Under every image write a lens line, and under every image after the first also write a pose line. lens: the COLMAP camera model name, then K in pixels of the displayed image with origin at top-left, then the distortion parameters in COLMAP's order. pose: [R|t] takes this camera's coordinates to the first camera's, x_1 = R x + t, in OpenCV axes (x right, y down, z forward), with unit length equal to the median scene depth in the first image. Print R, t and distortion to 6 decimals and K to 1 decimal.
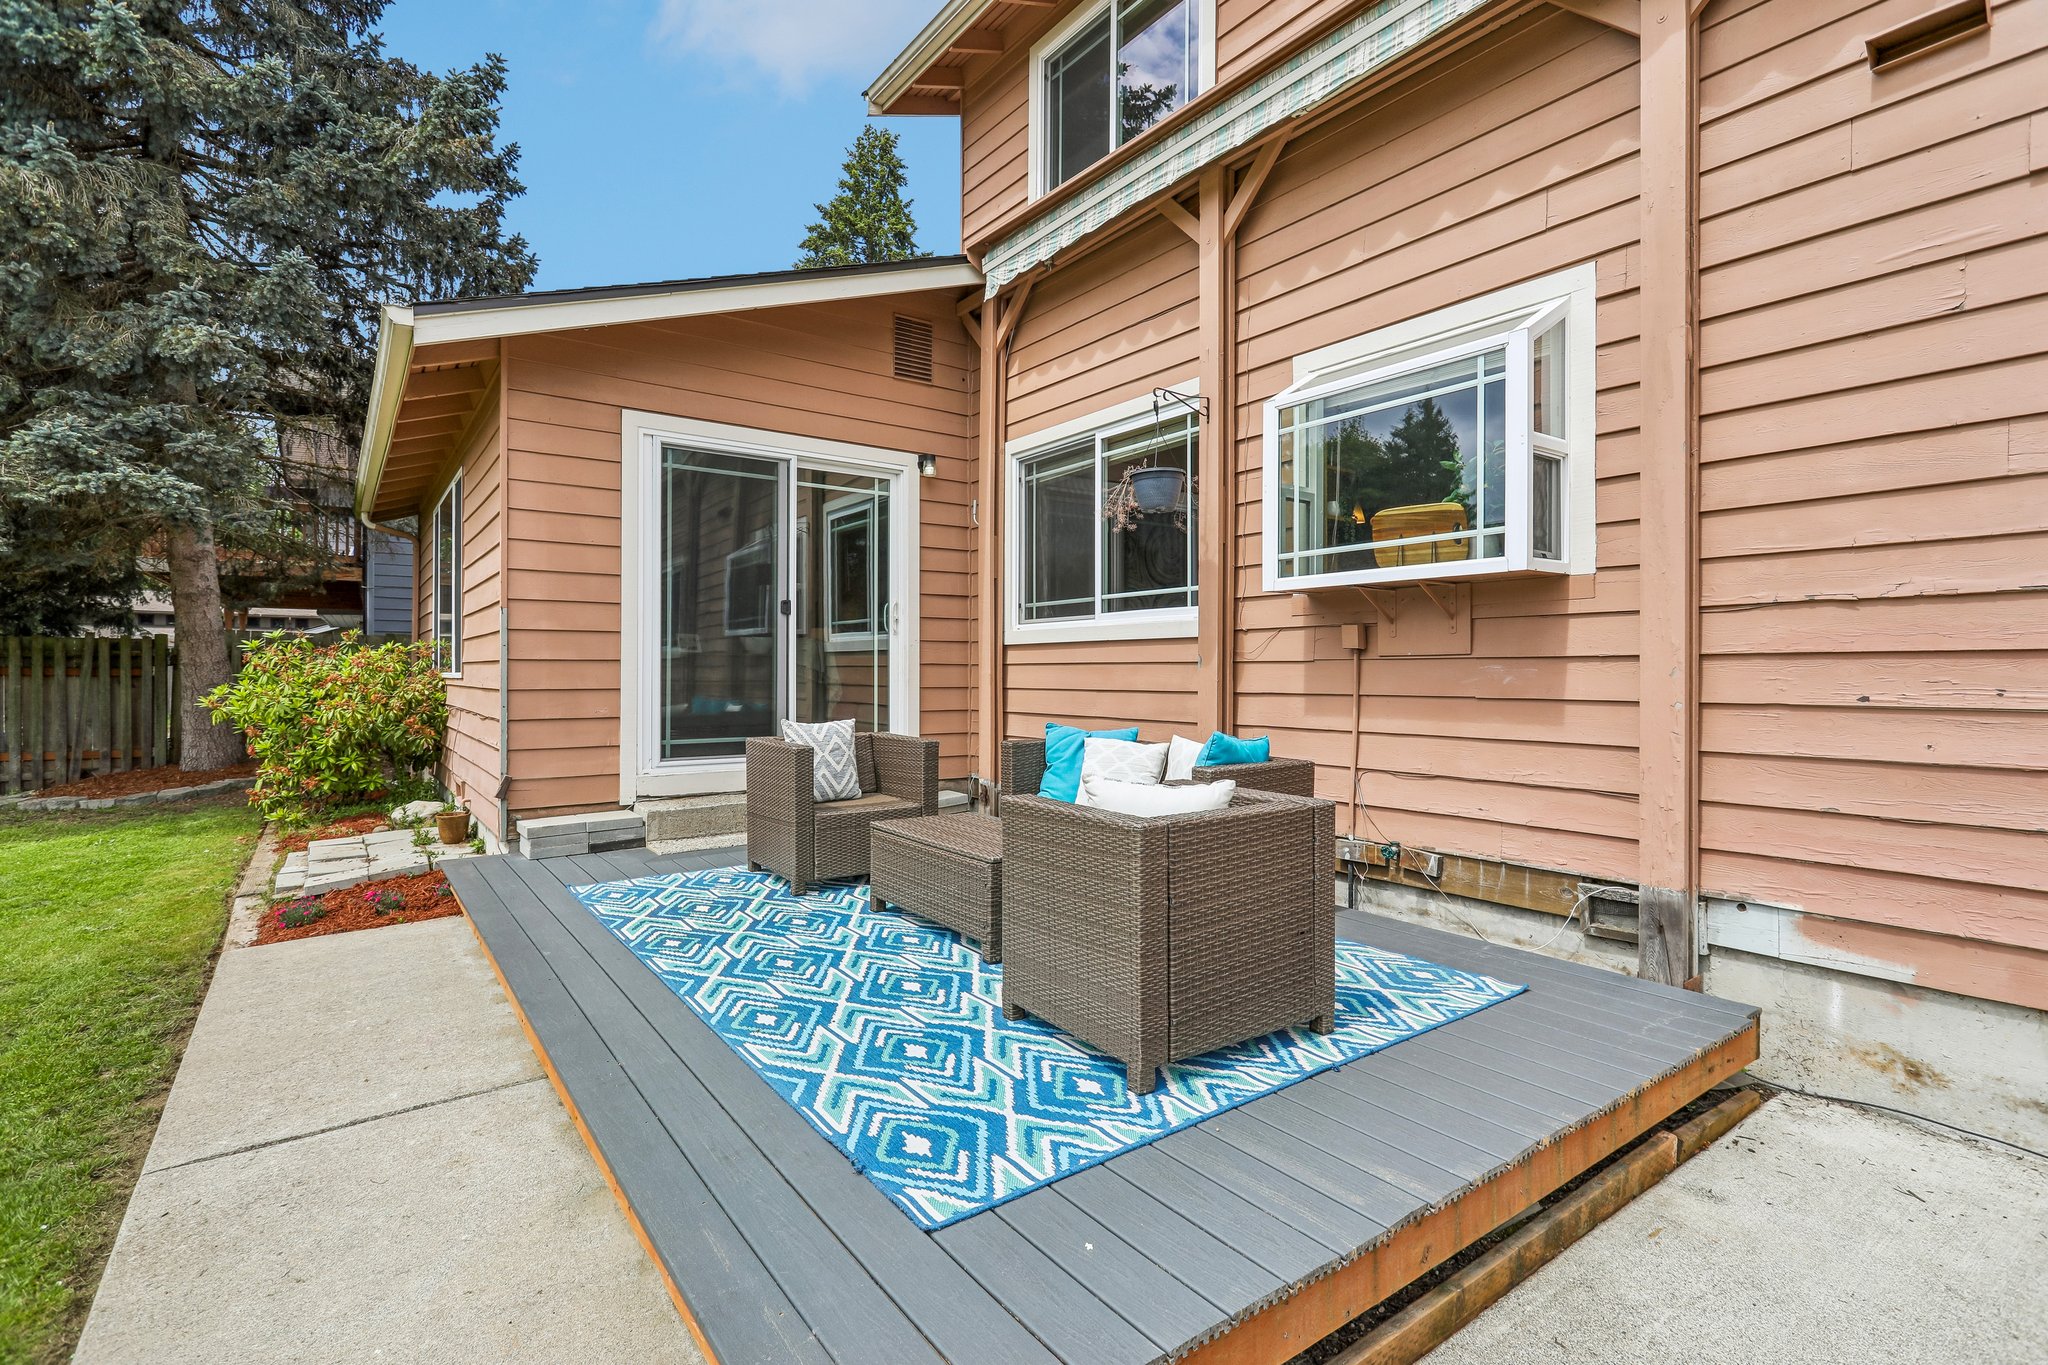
lens RADIAL K [[963.6, 0, 1008.8], [0, 963.6, 673.1], [0, 0, 1]] dist [-0.000990, 0.000933]
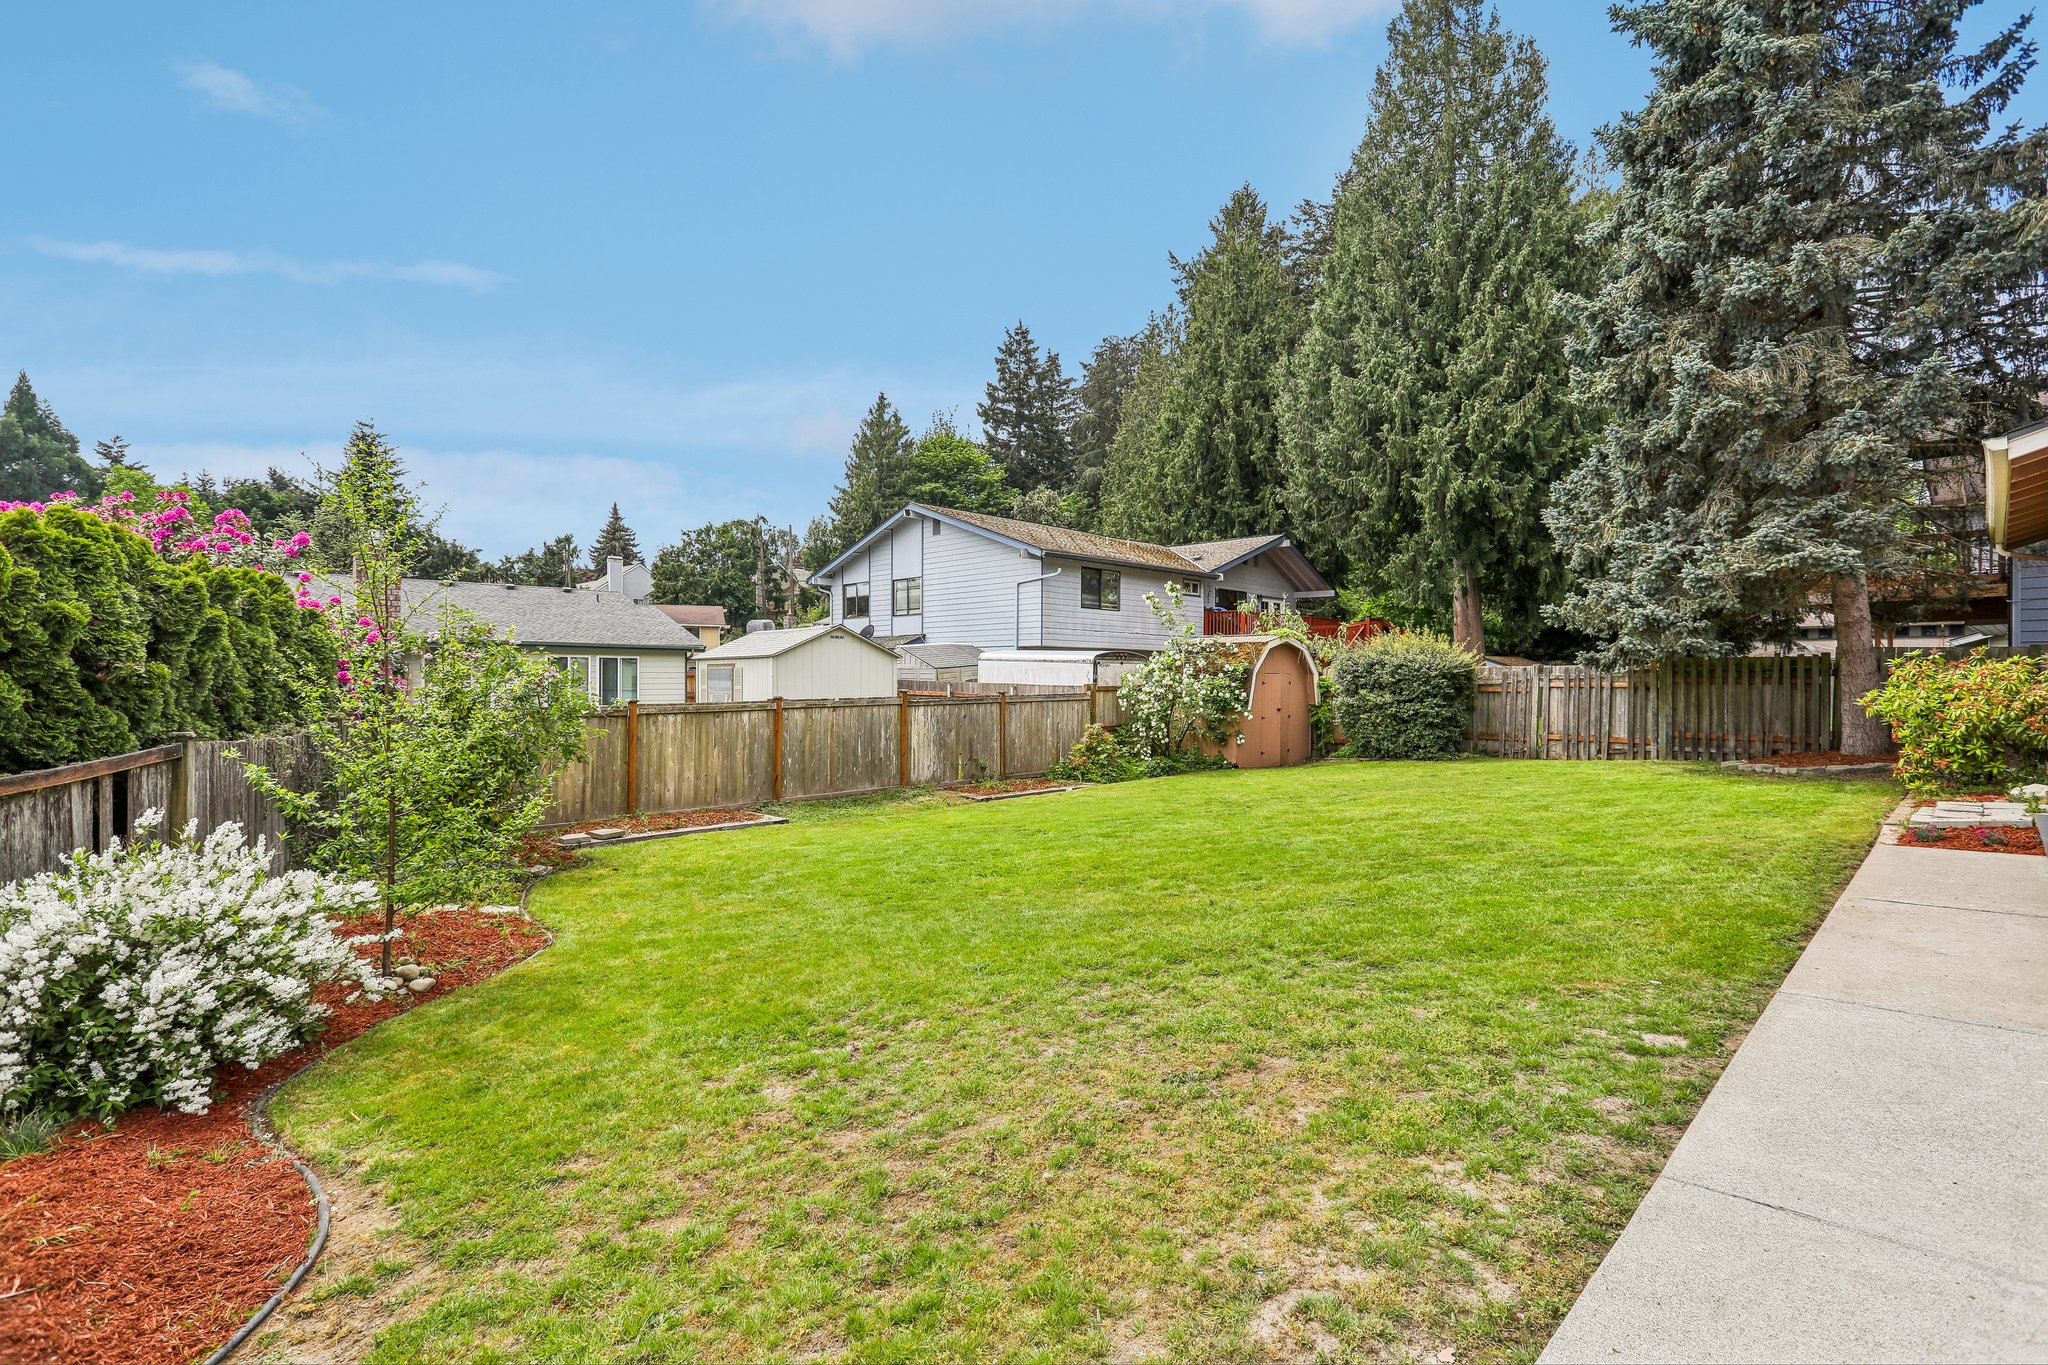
lens RADIAL K [[963.6, 0, 1041.9], [0, 963.6, 685.4], [0, 0, 1]] dist [-0.000990, 0.000933]
pose [[0.176237, 0.003843, -0.984340, 0.345094], [-0.001607, 0.999992, 0.003616, 0.002835], [0.984347, 0.000944, 0.176241, -0.432905]]
